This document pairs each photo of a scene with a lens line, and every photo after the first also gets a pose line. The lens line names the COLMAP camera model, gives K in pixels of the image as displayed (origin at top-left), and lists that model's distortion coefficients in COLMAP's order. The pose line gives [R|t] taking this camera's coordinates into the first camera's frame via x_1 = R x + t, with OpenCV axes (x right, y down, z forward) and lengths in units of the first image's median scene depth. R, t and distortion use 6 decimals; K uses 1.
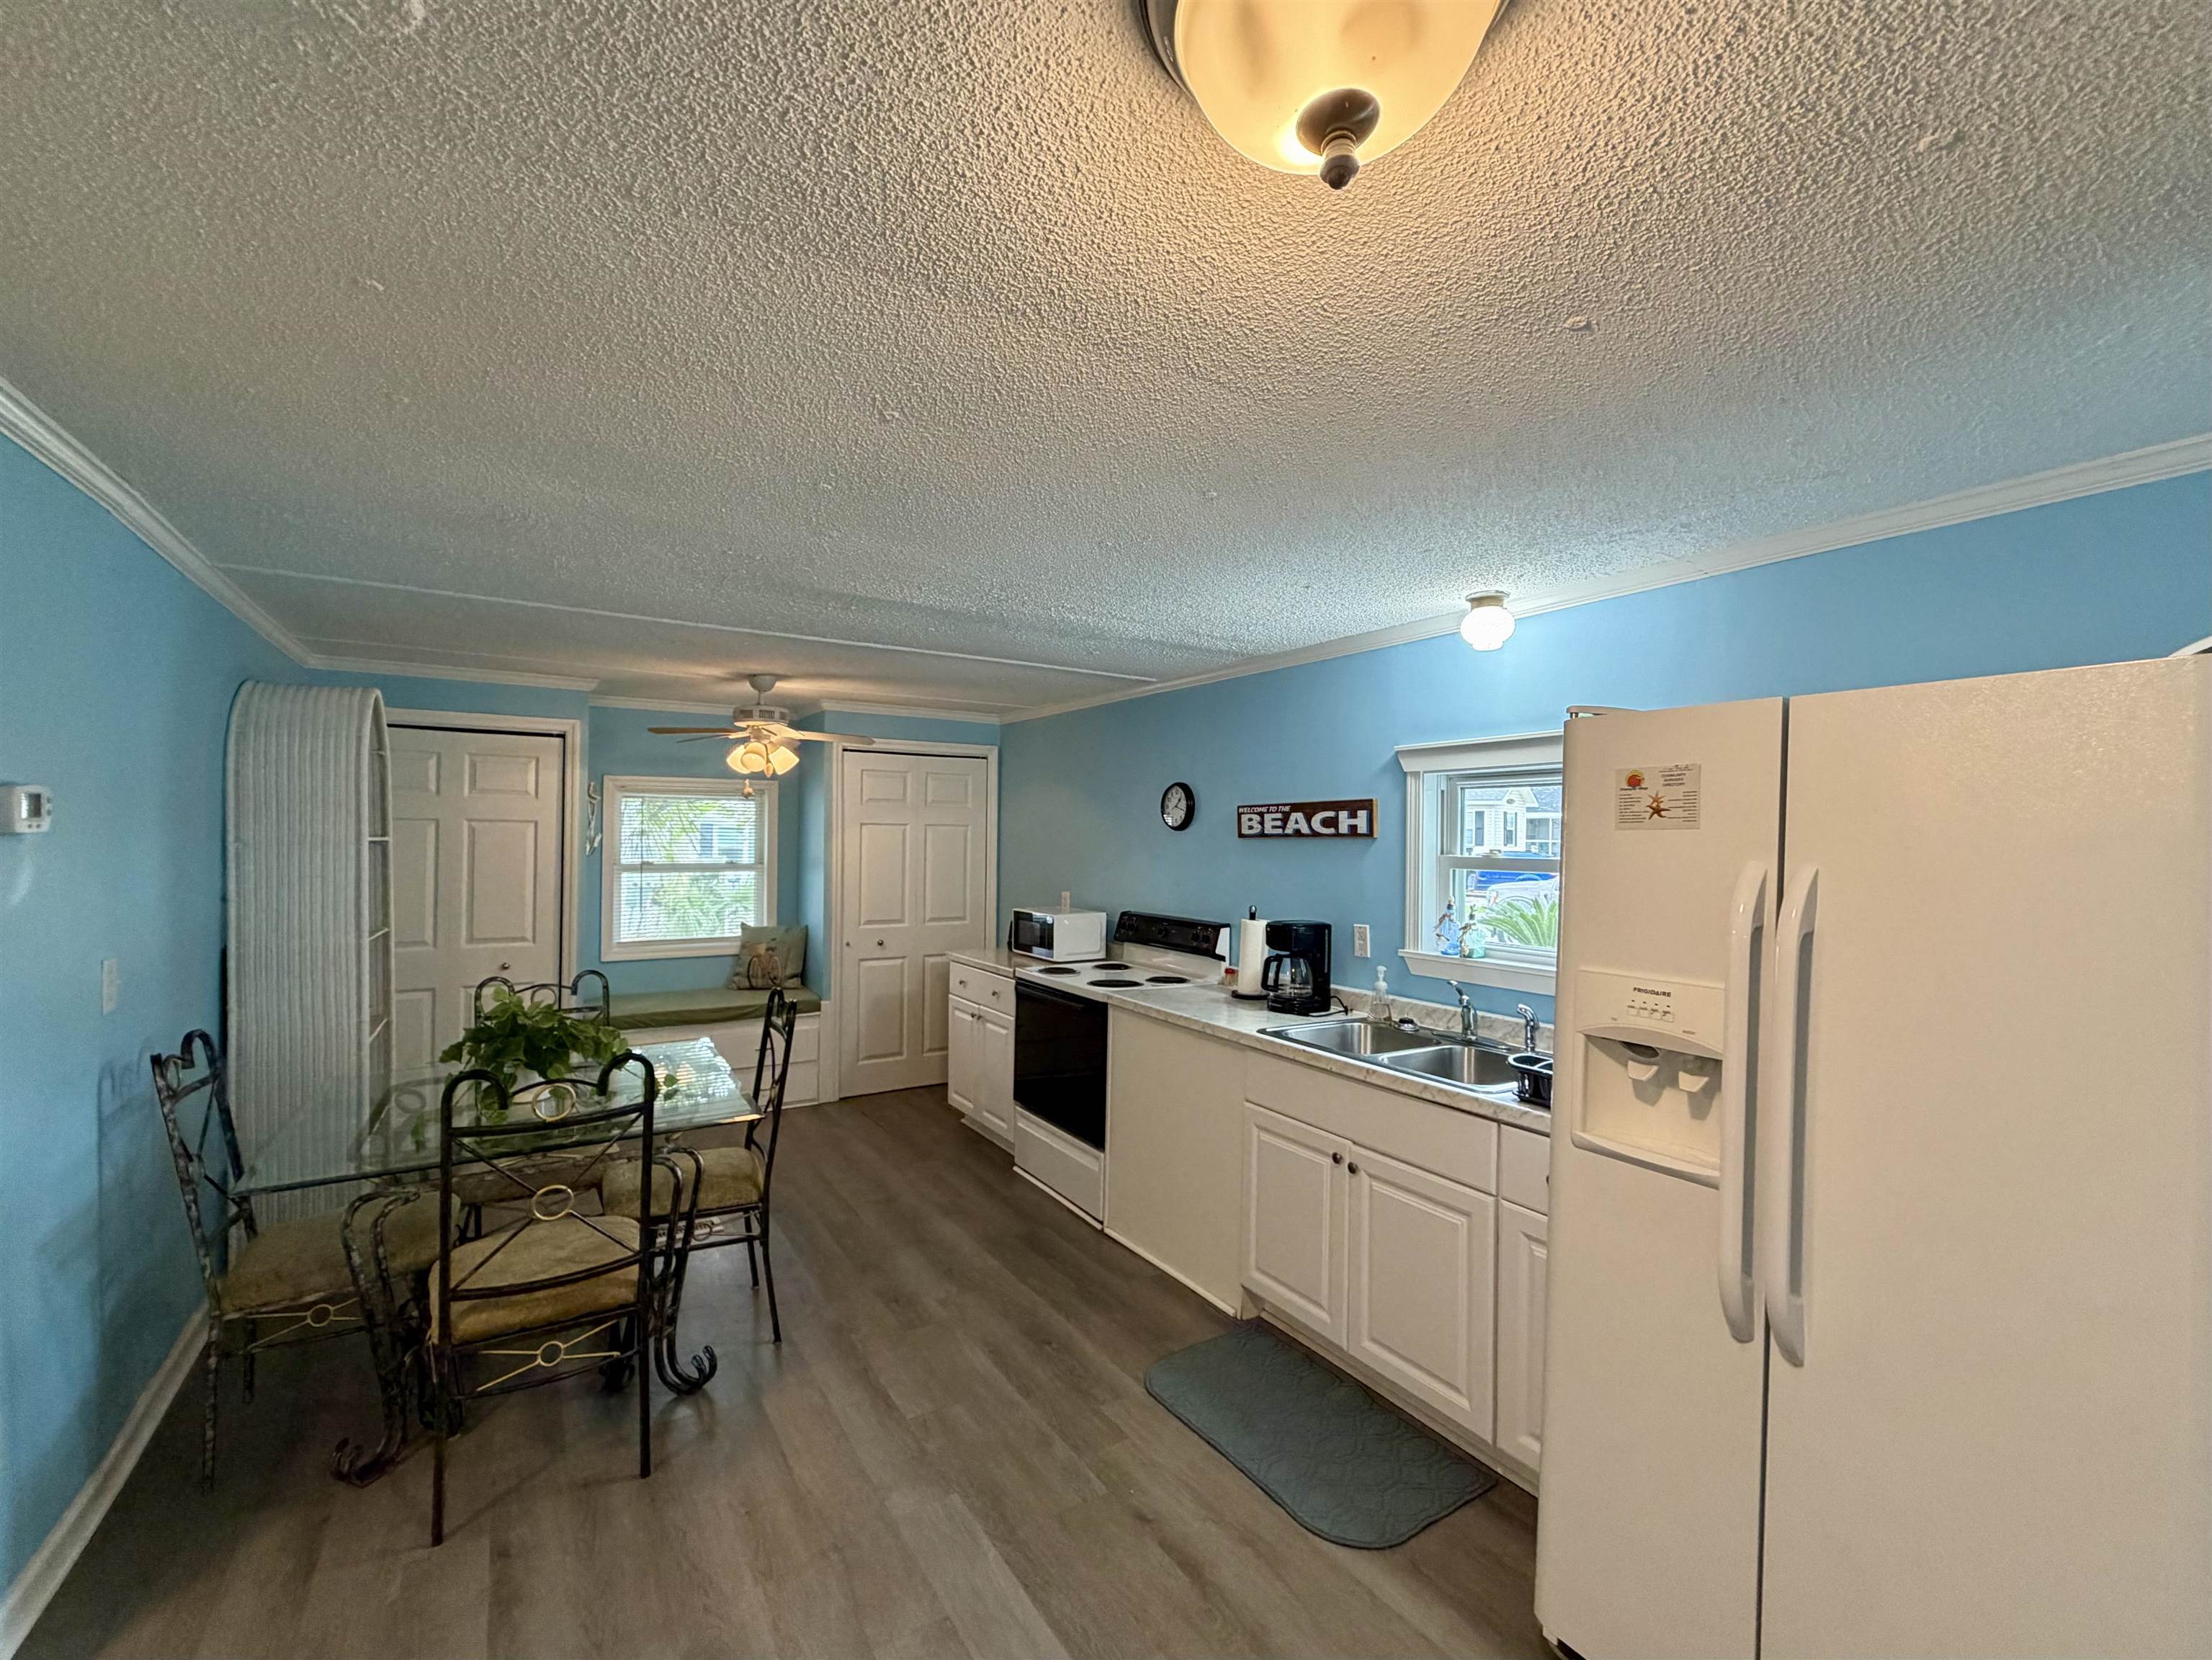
lens RADIAL K [[940.9, 0, 1097.8], [0, 940.9, 833.9], [0, 0, 1]] dist [-0.001846, -0.000025]
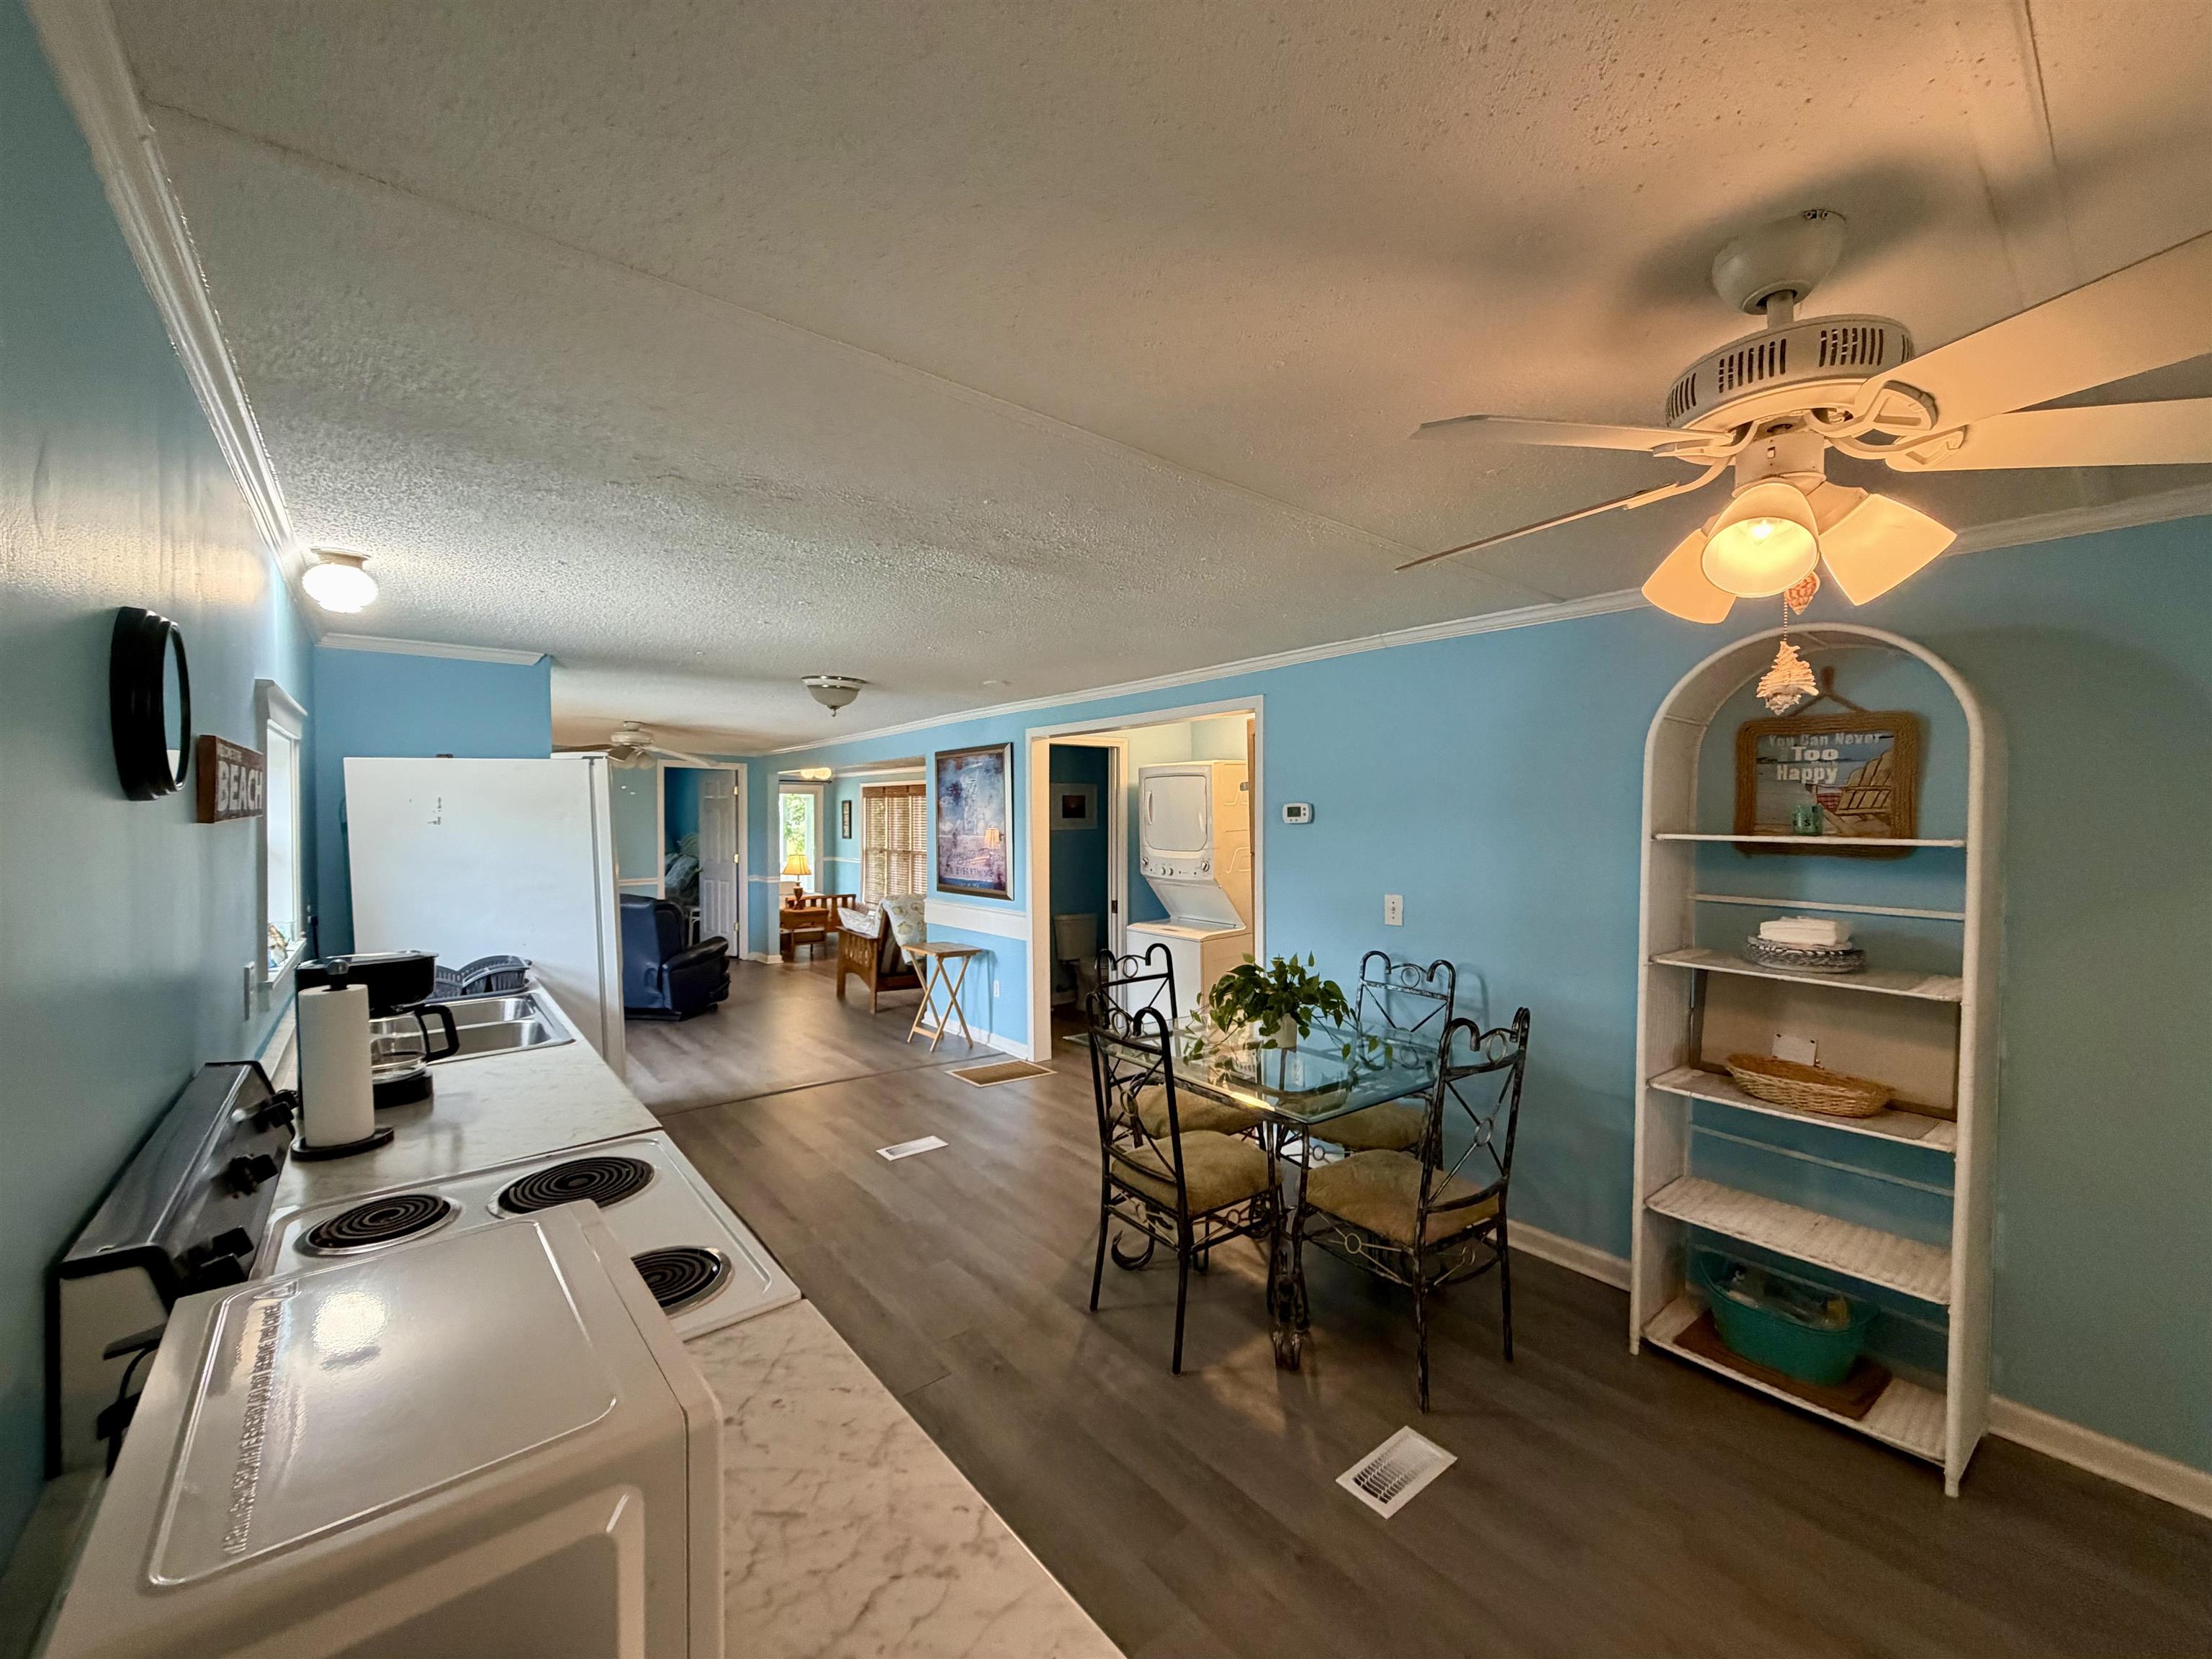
lens RADIAL K [[869.7, 0, 1092.0], [0, 869.7, 825.6], [0, 0, 1]] dist [-0.001493, -0.000154]
pose [[-0.991918, -0.015038, -0.125983, -0.153507], [-0.016082, 0.999844, 0.007273, -0.003514], [0.125854, 0.009240, -0.992006, 1.466286]]
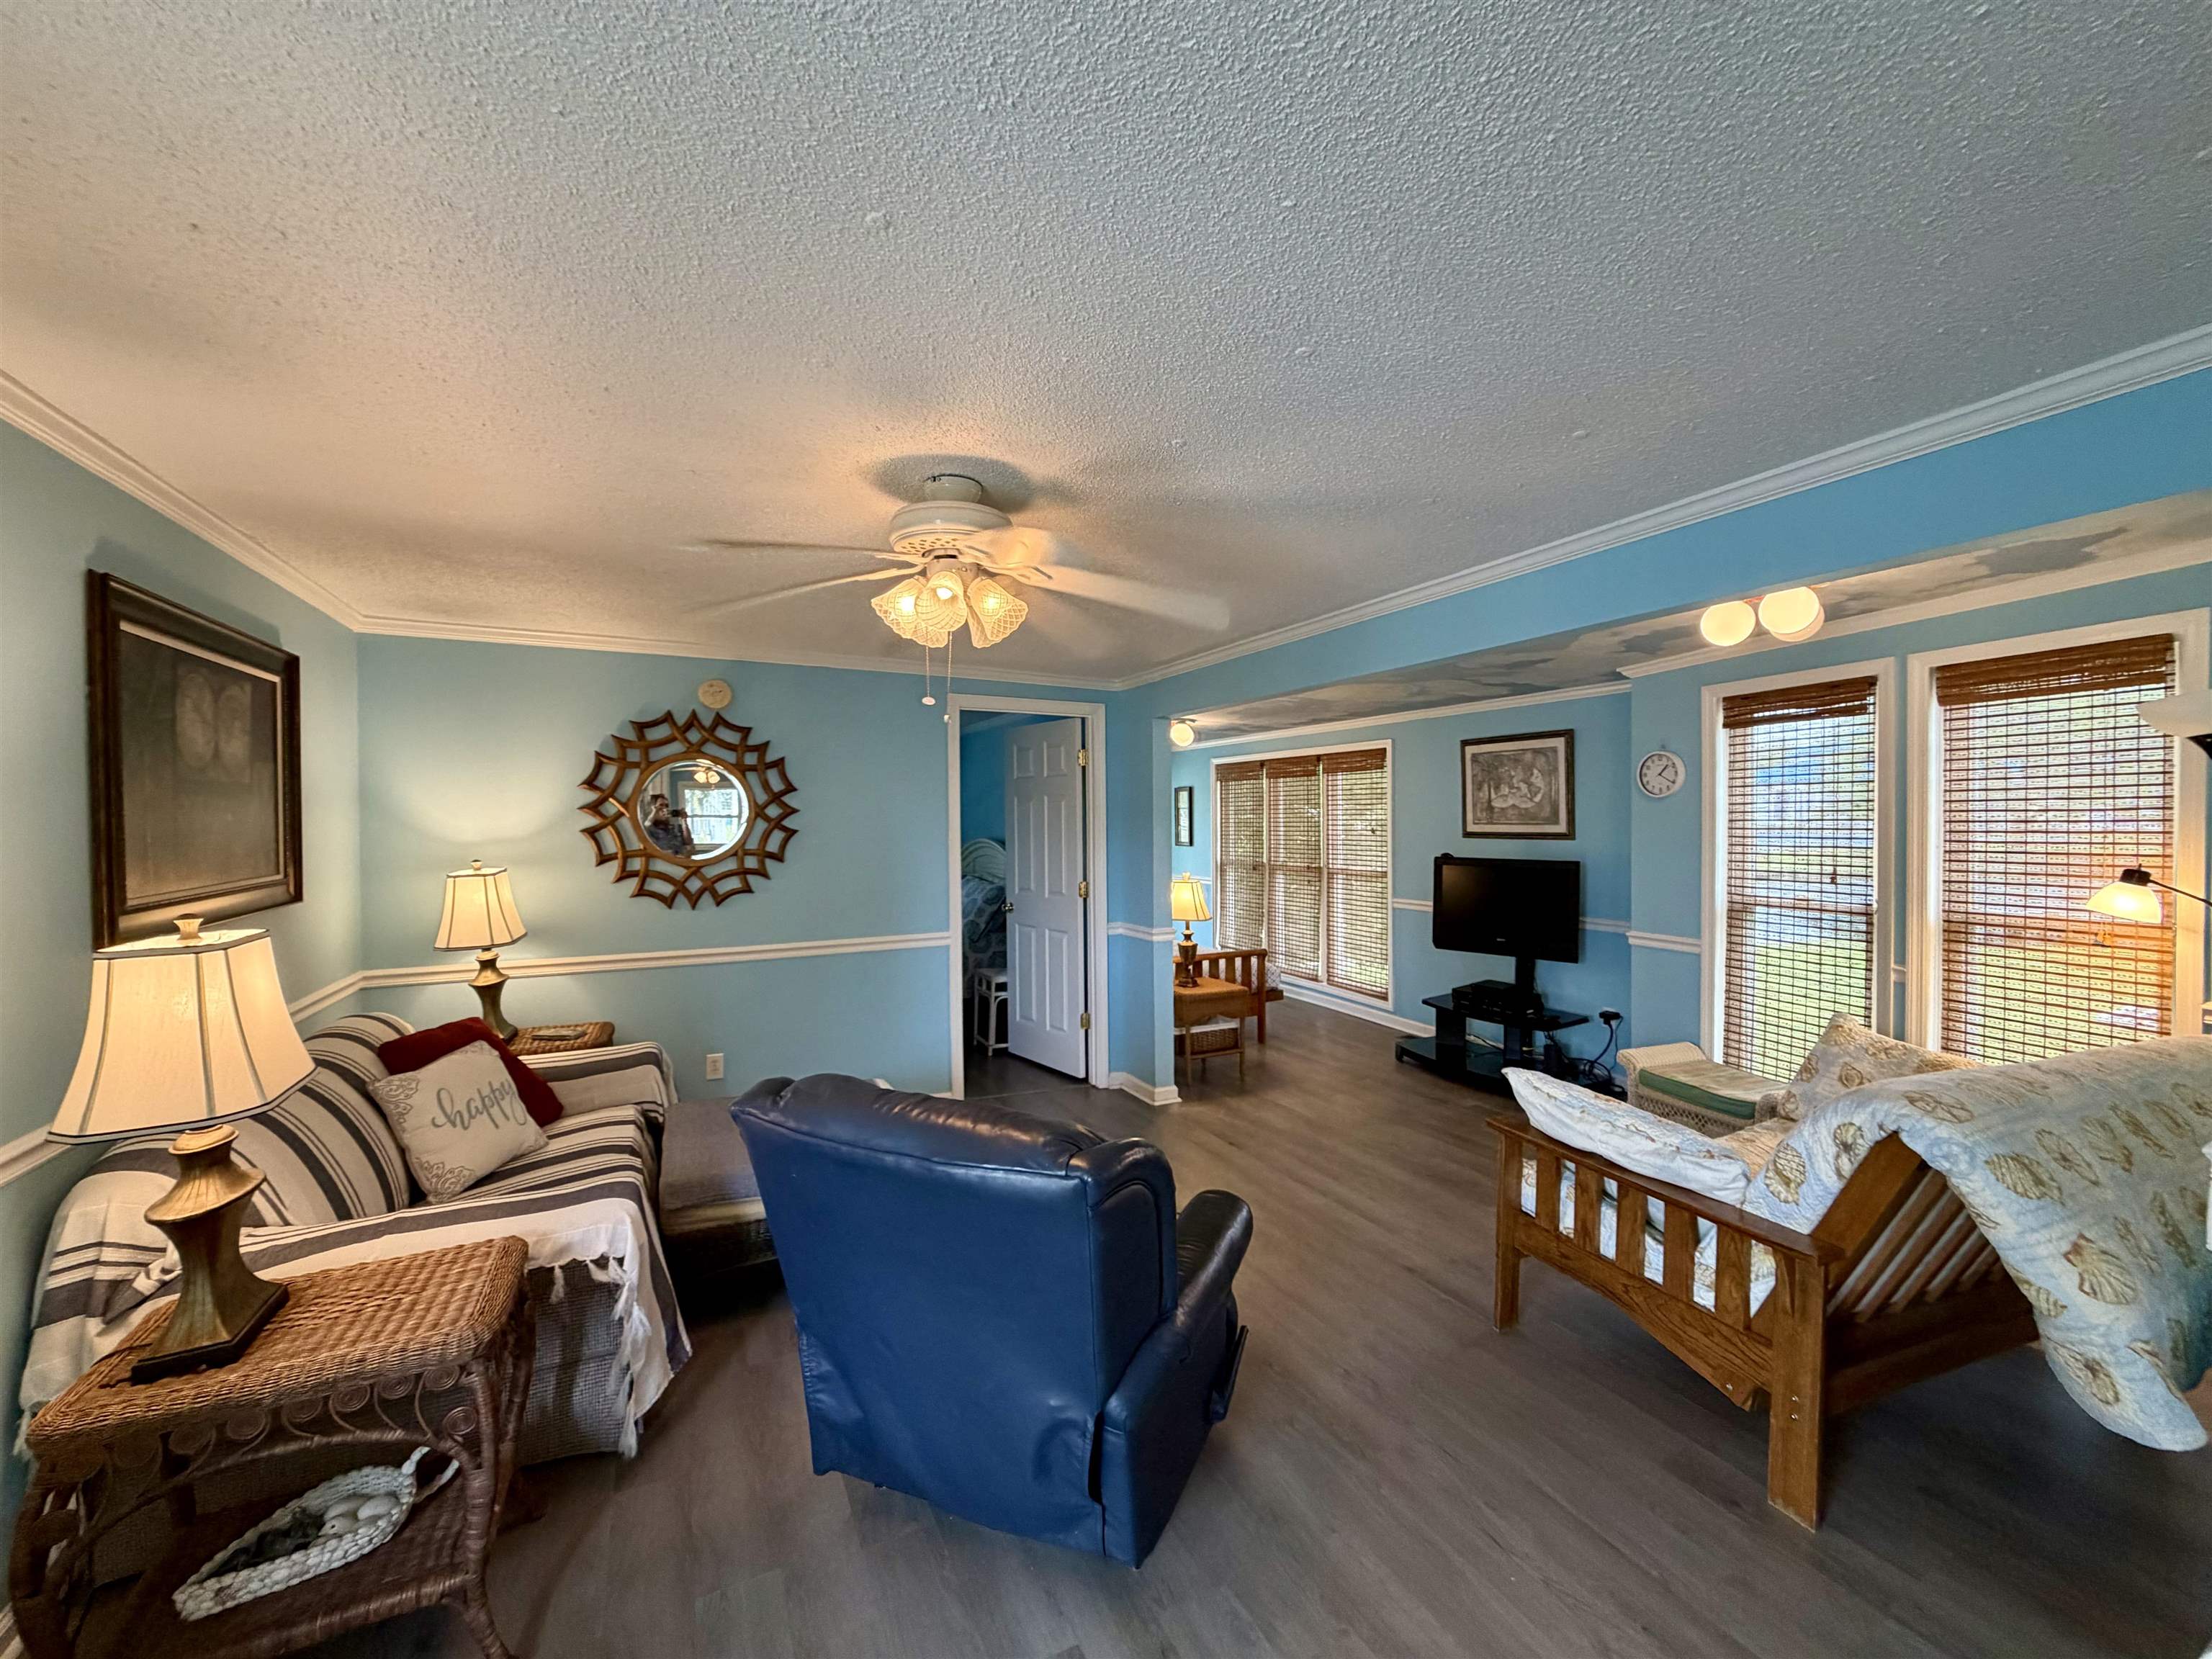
lens RADIAL K [[869.7, 0, 1099.1], [0, 869.7, 830.2], [0, 0, 1]] dist [-0.001493, -0.000154]
pose [[-0.995698, -0.007320, 0.092364, 0.419139], [-0.006148, 0.999897, 0.012969, 0.022263], [-0.092449, 0.012345, -0.995641, 0.101213]]
